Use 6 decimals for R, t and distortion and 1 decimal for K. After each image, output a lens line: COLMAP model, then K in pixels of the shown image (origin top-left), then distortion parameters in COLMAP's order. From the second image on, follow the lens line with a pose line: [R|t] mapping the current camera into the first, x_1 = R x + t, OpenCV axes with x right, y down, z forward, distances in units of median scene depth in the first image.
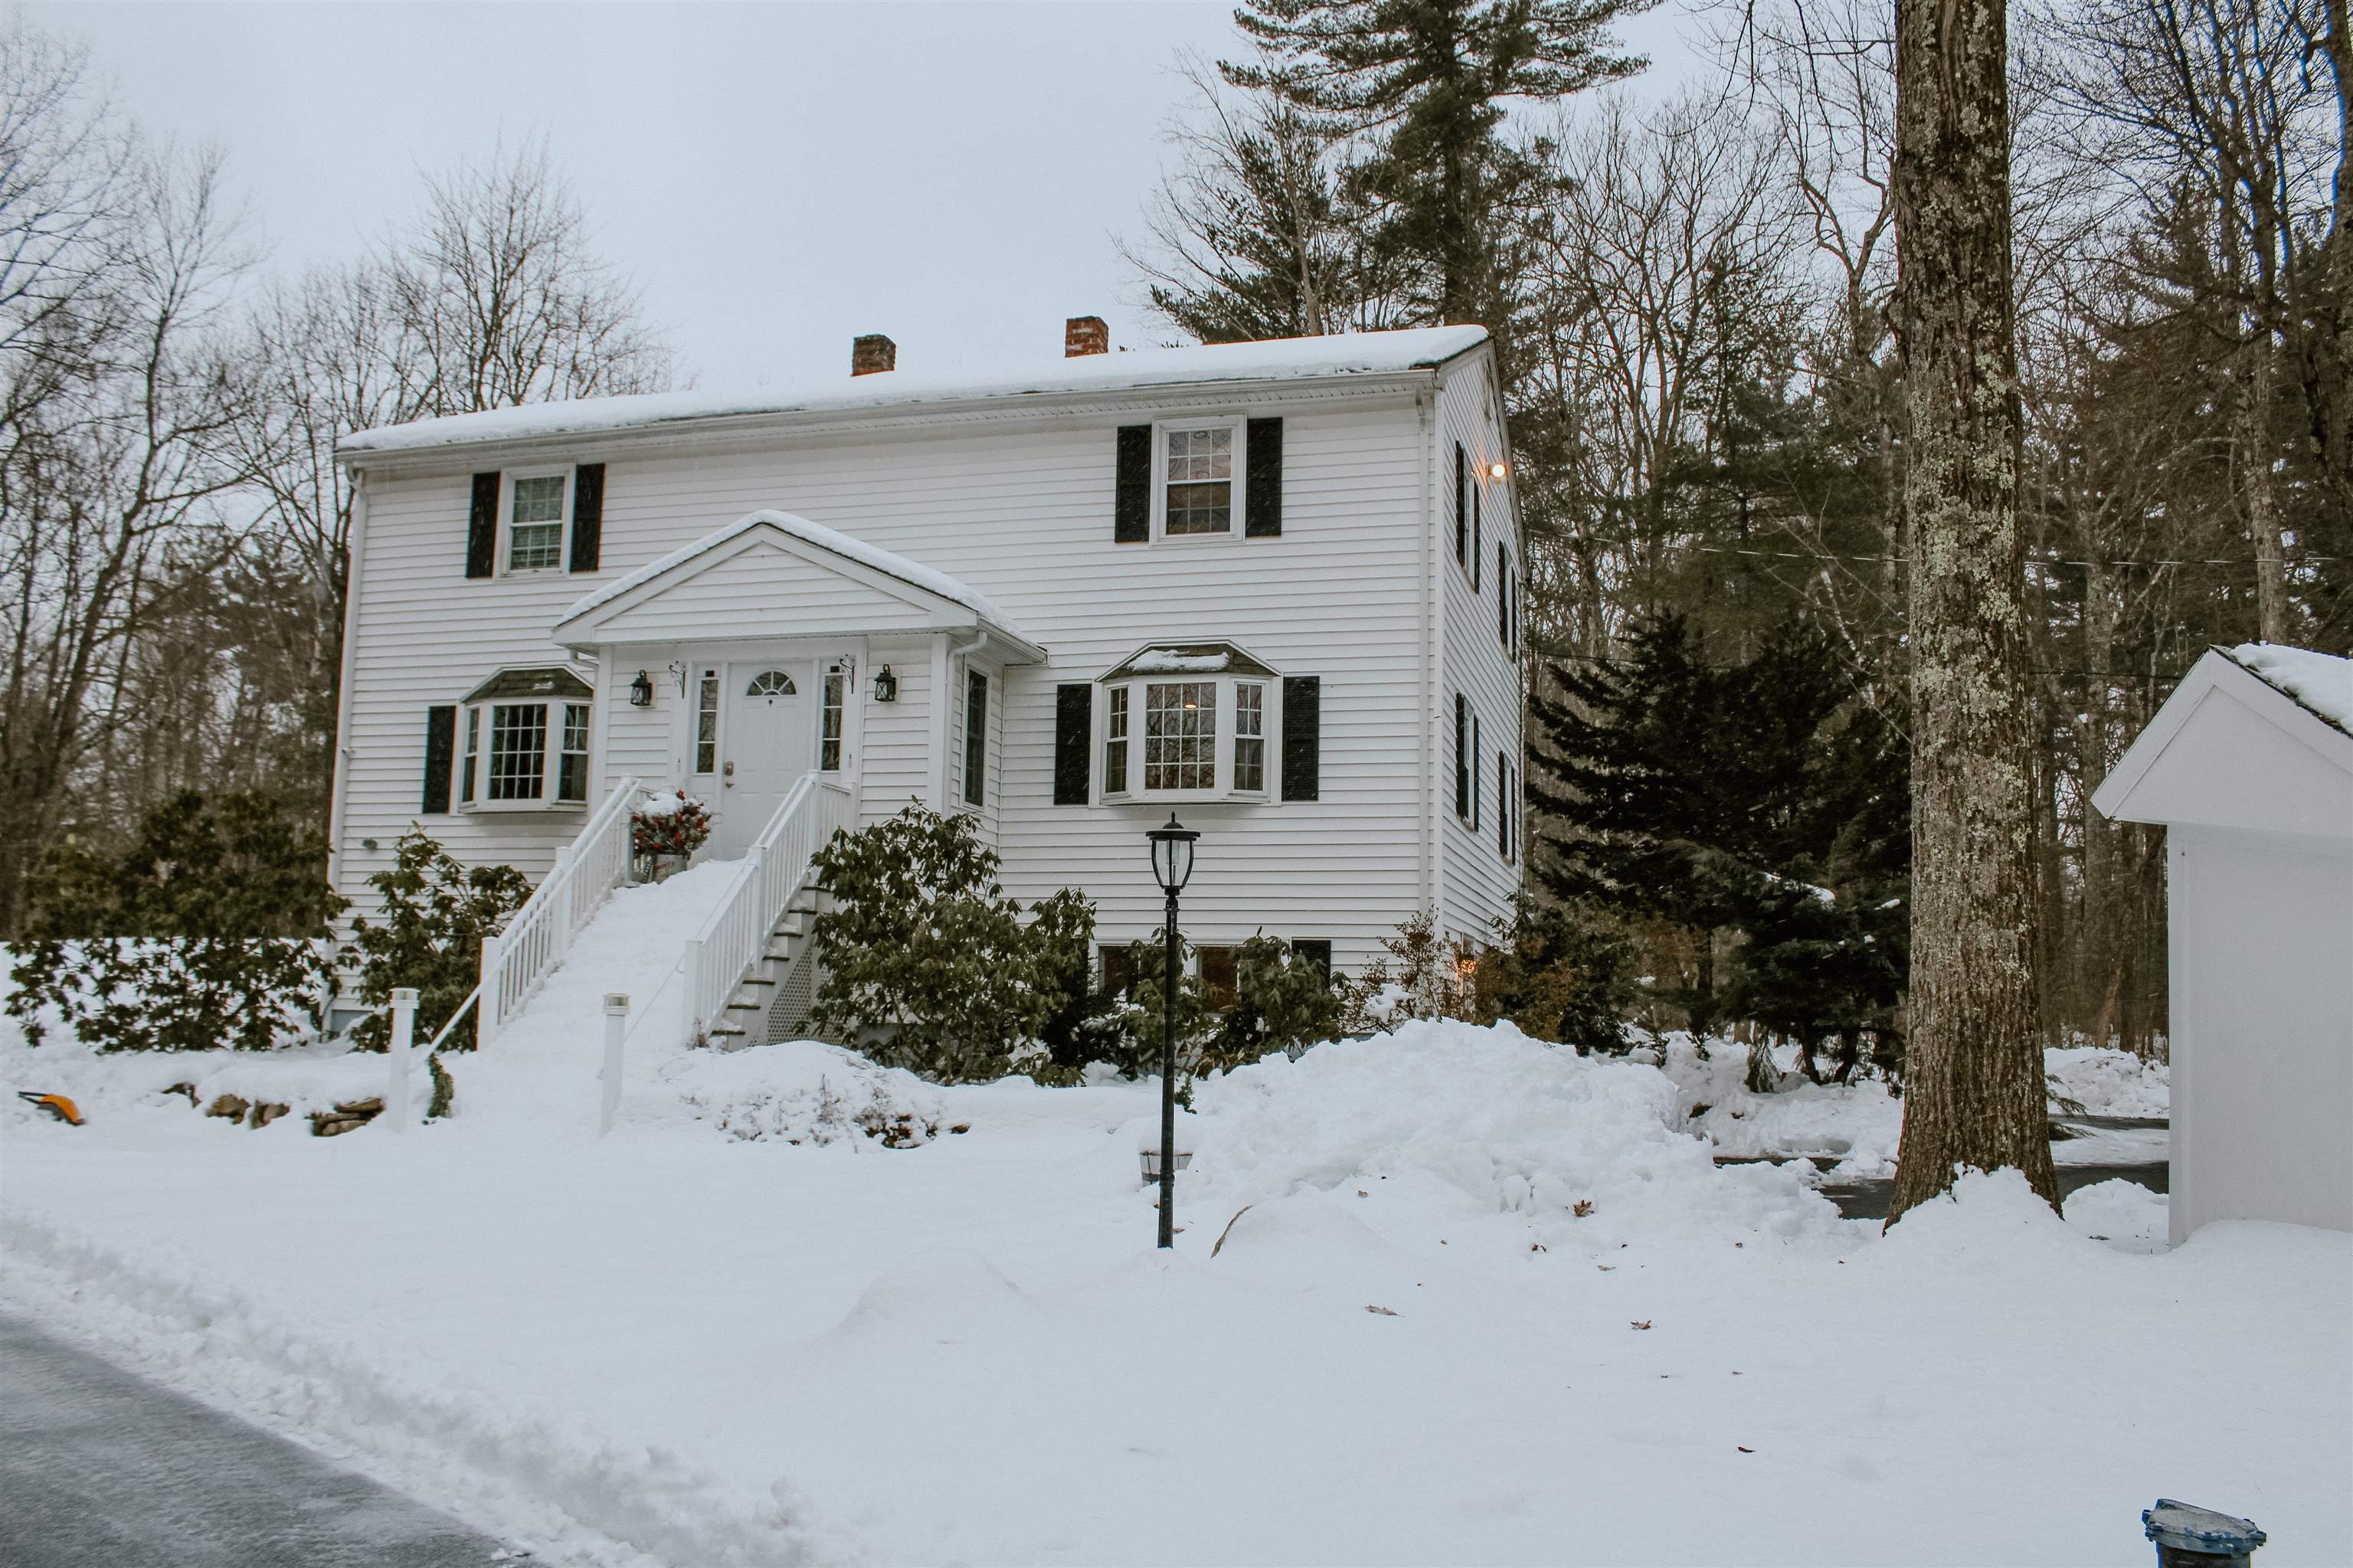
lens RADIAL K [[2154.1, 0, 1149.6], [0, 2154.1, 785.9], [0, 0, 1]] dist [-0.113025, -0.004535]
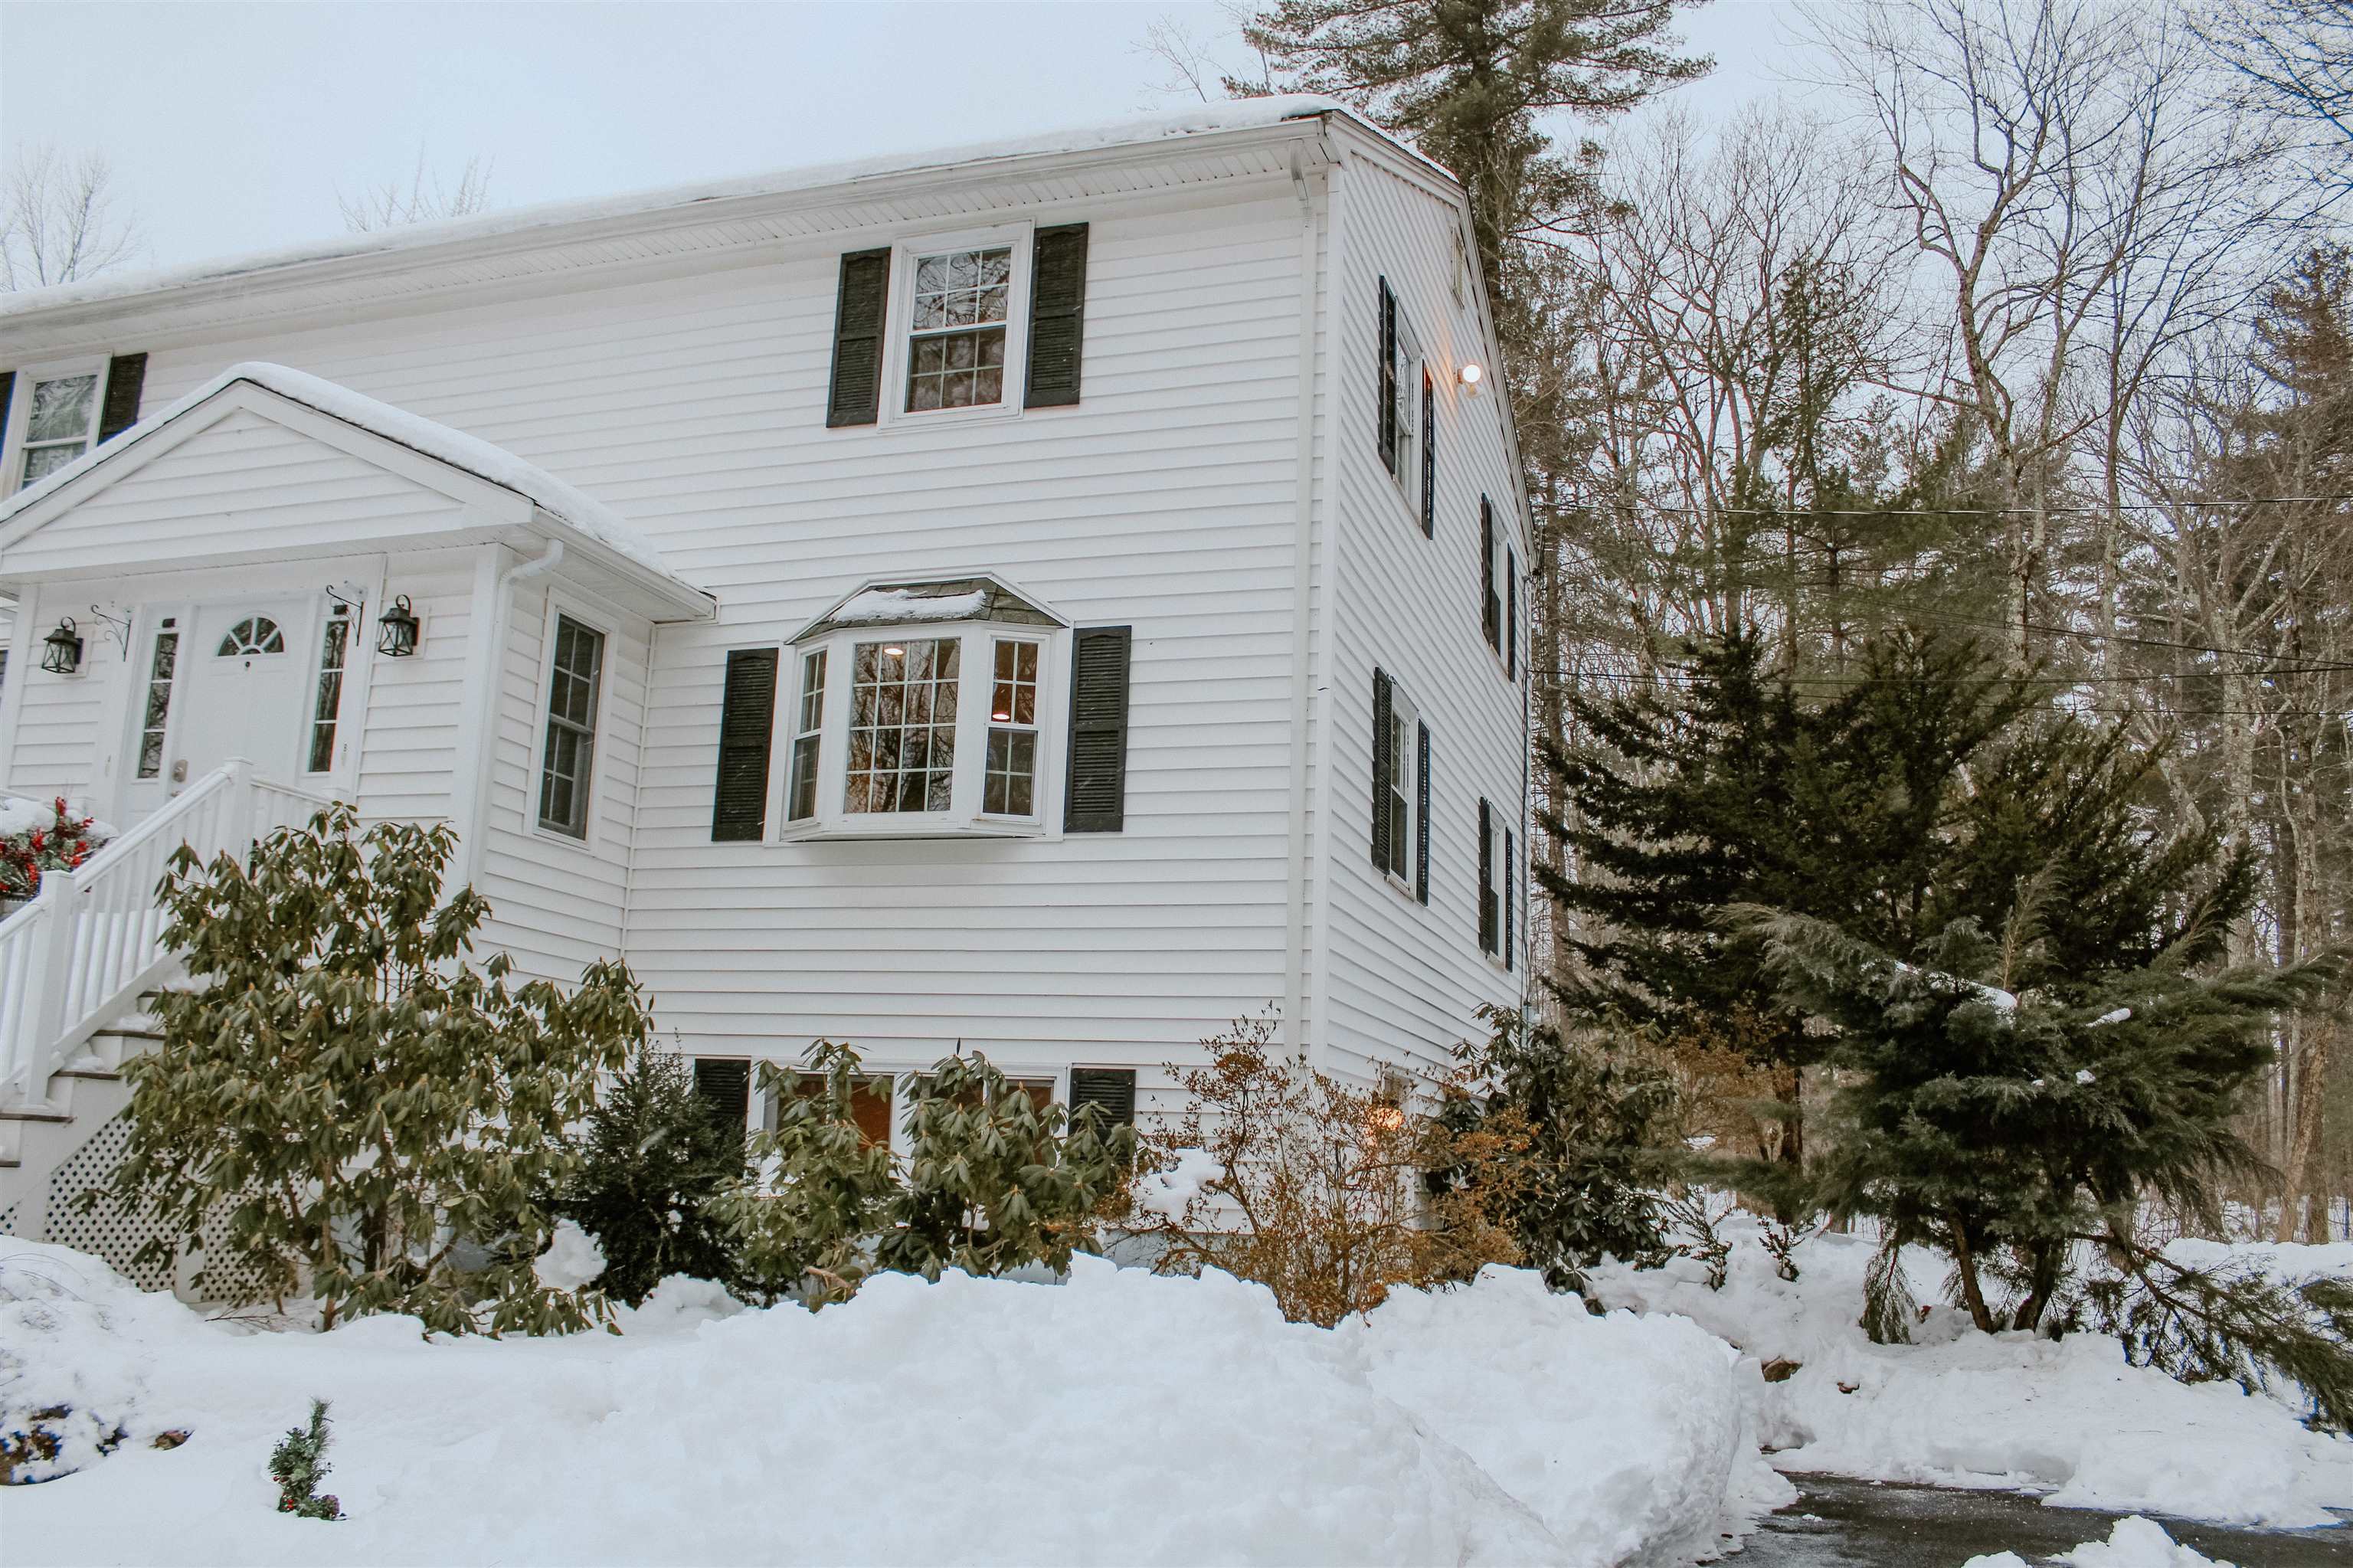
lens RADIAL K [[1965.7, 0, 1172.6], [0, 1965.7, 799.8], [0, 0, 1]] dist [-0.167580, 0.159080]
pose [[0.998361, 0.006963, -0.056812, 0.118990], [-0.011221, 0.997121, -0.074987, 0.037093], [0.056127, 0.075502, 0.995565, 0.452080]]
